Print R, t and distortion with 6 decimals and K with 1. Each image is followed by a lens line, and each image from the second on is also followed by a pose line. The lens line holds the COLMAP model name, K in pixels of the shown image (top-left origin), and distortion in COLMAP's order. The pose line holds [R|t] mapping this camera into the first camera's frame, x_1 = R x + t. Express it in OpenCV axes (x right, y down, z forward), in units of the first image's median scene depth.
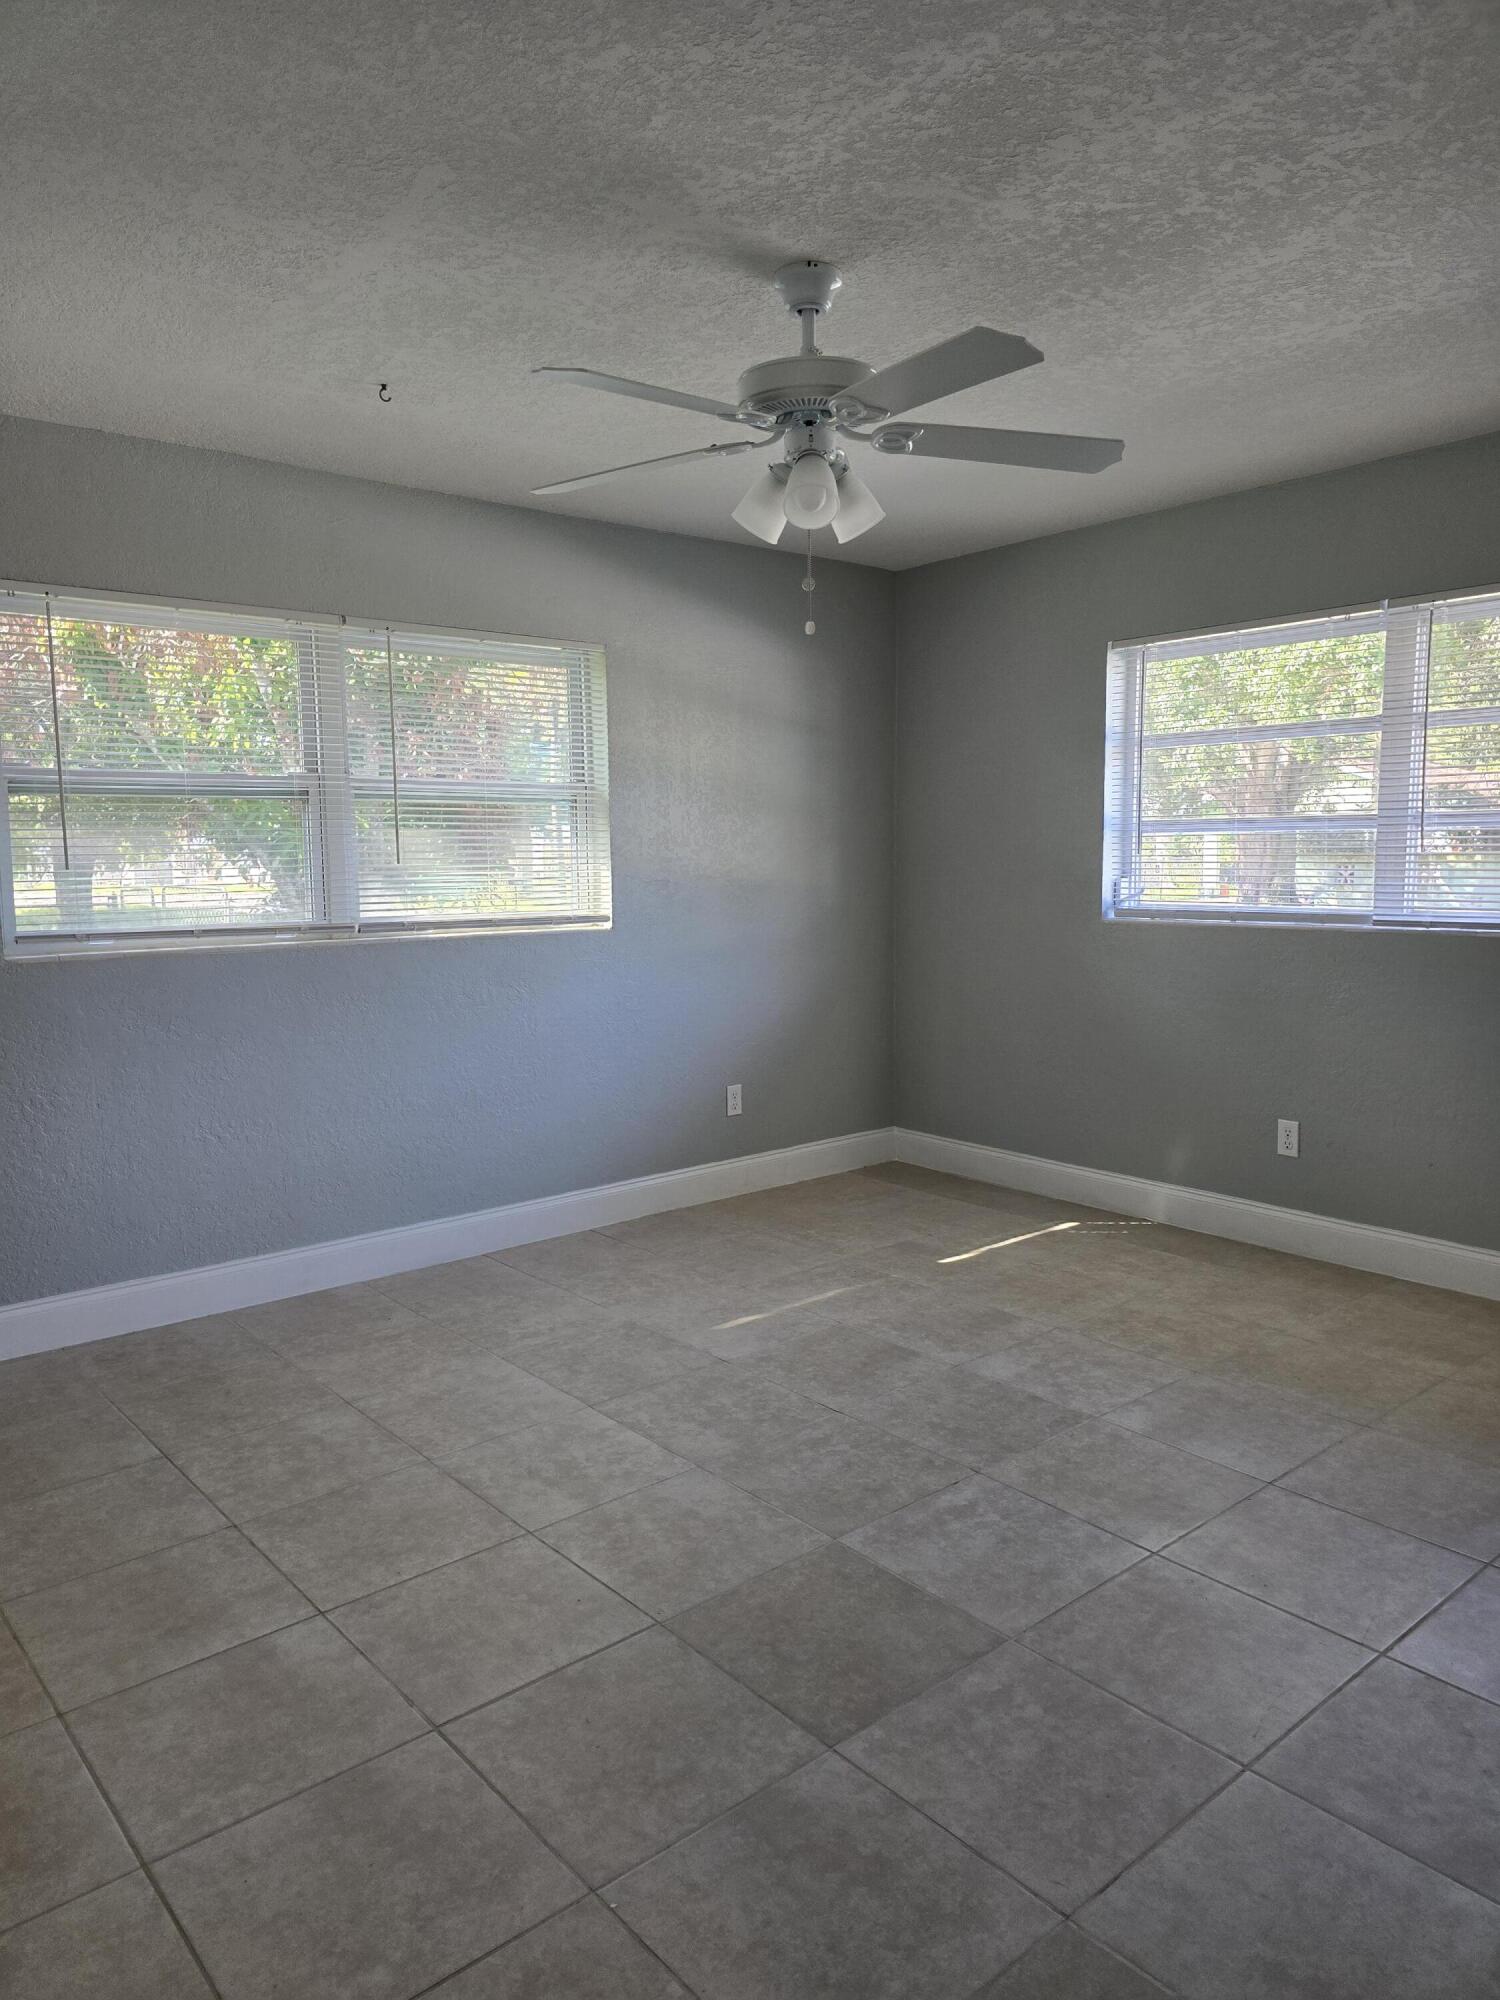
lens RADIAL K [[1350.6, 0, 737.9], [0, 1350.6, 993.8], [0, 0, 1]] dist [0.018143, -0.004440]
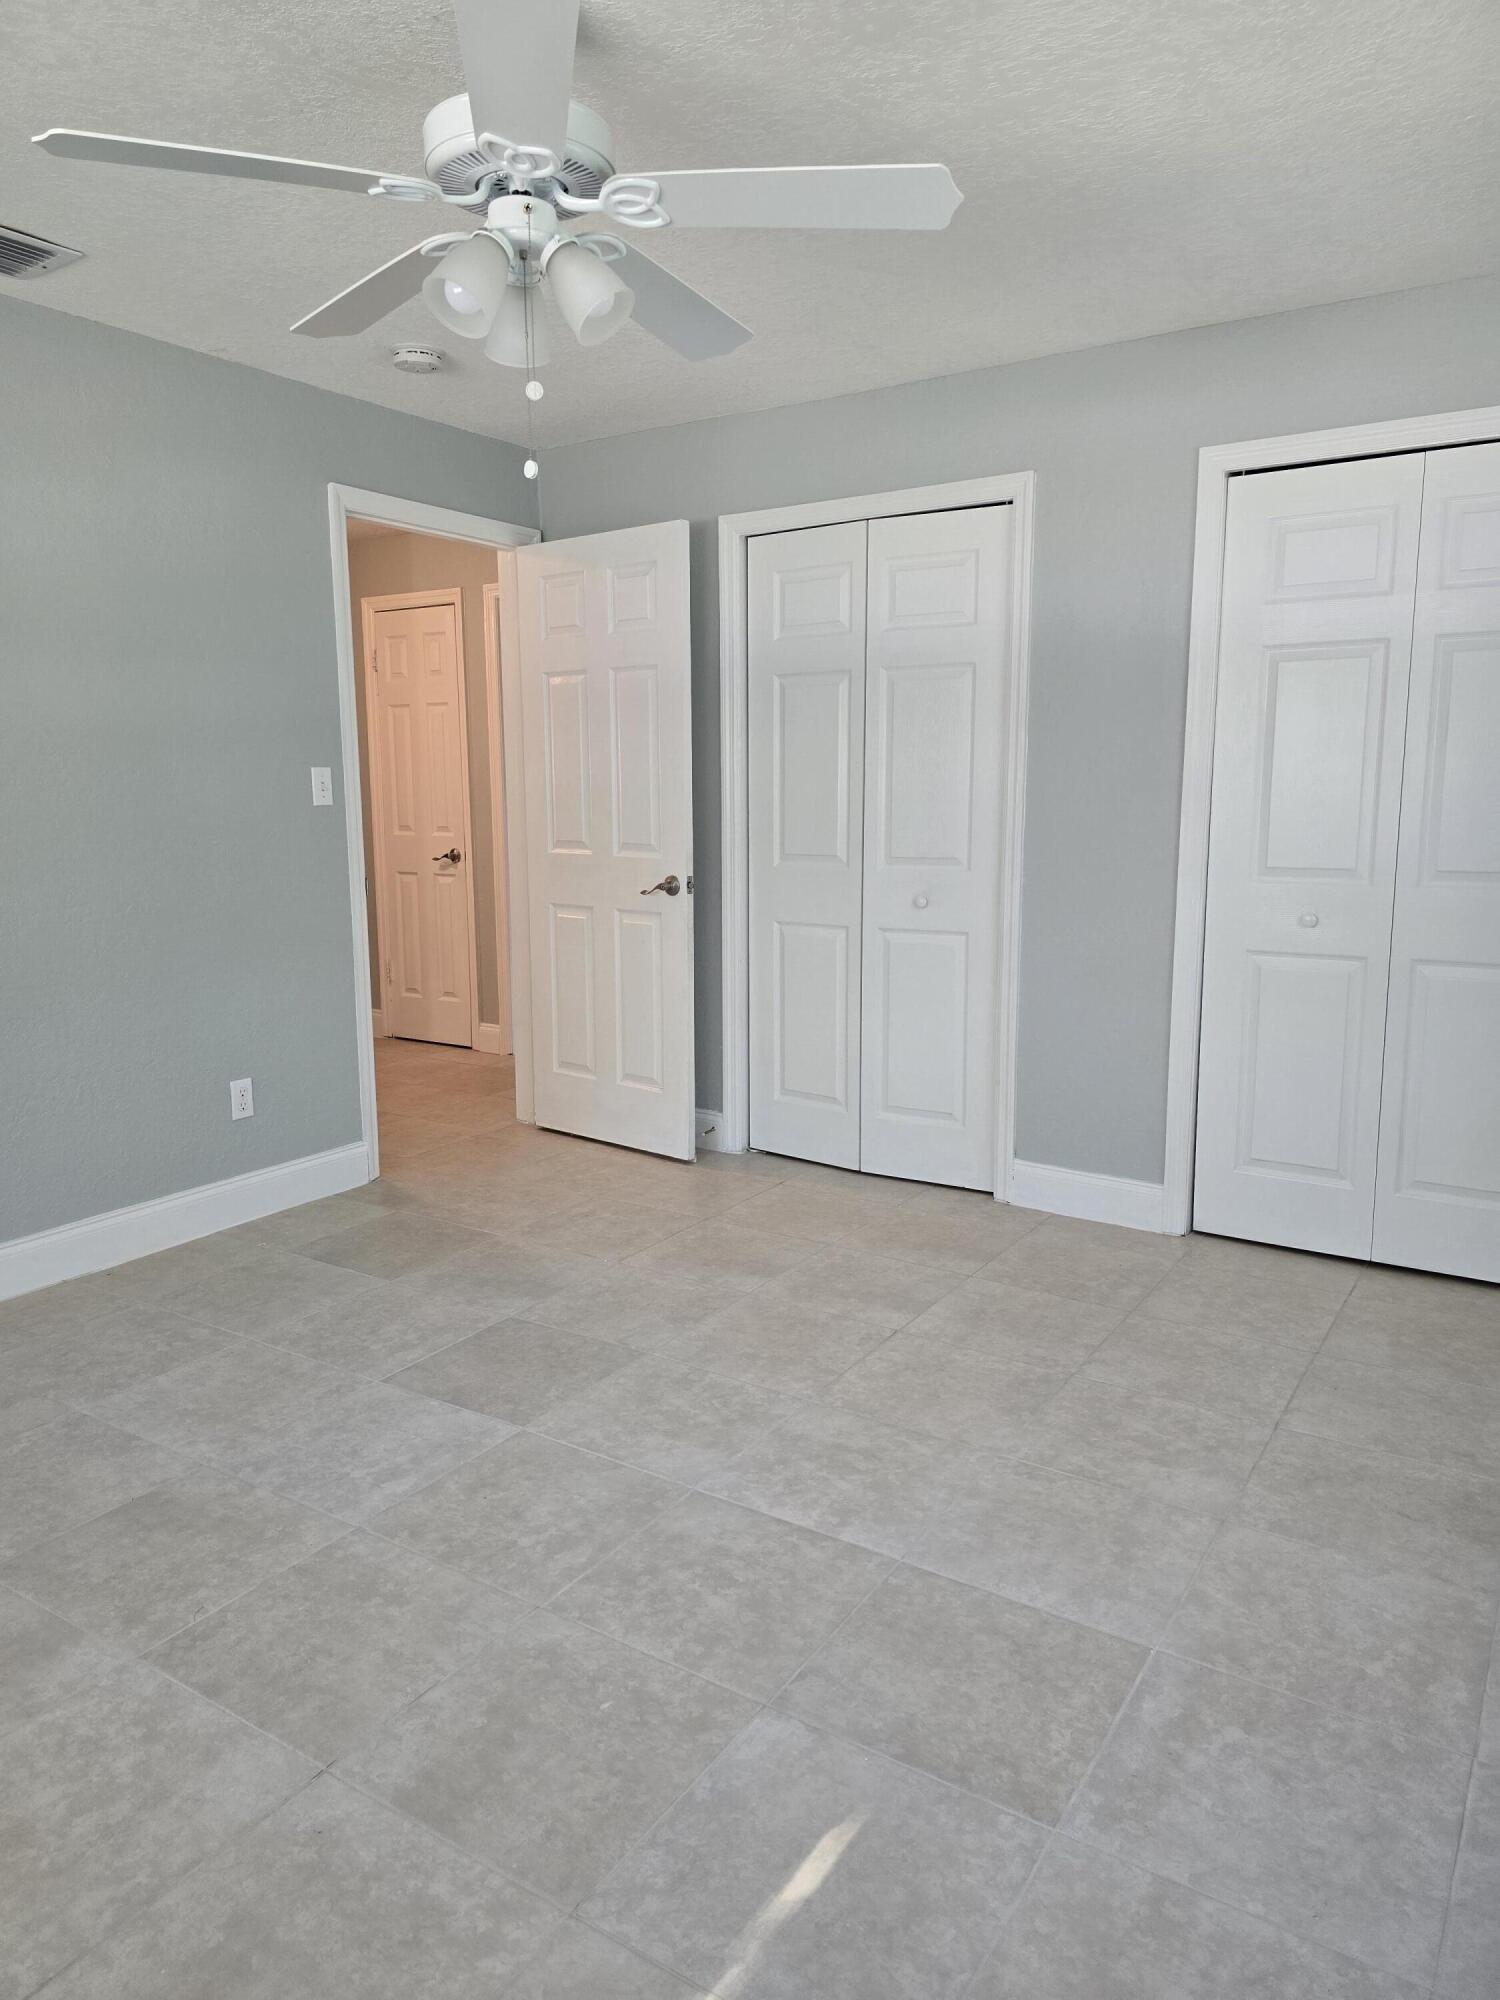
lens RADIAL K [[1350.6, 0, 747.8], [0, 1350.6, 1000.2], [0, 0, 1]] dist [0.018143, -0.004440]
pose [[-0.956615, 0.059819, -0.285147, 0.166824], [-0.017737, 0.964924, 0.261929, -0.174614], [0.290814, 0.255623, -0.922000, 1.750842]]
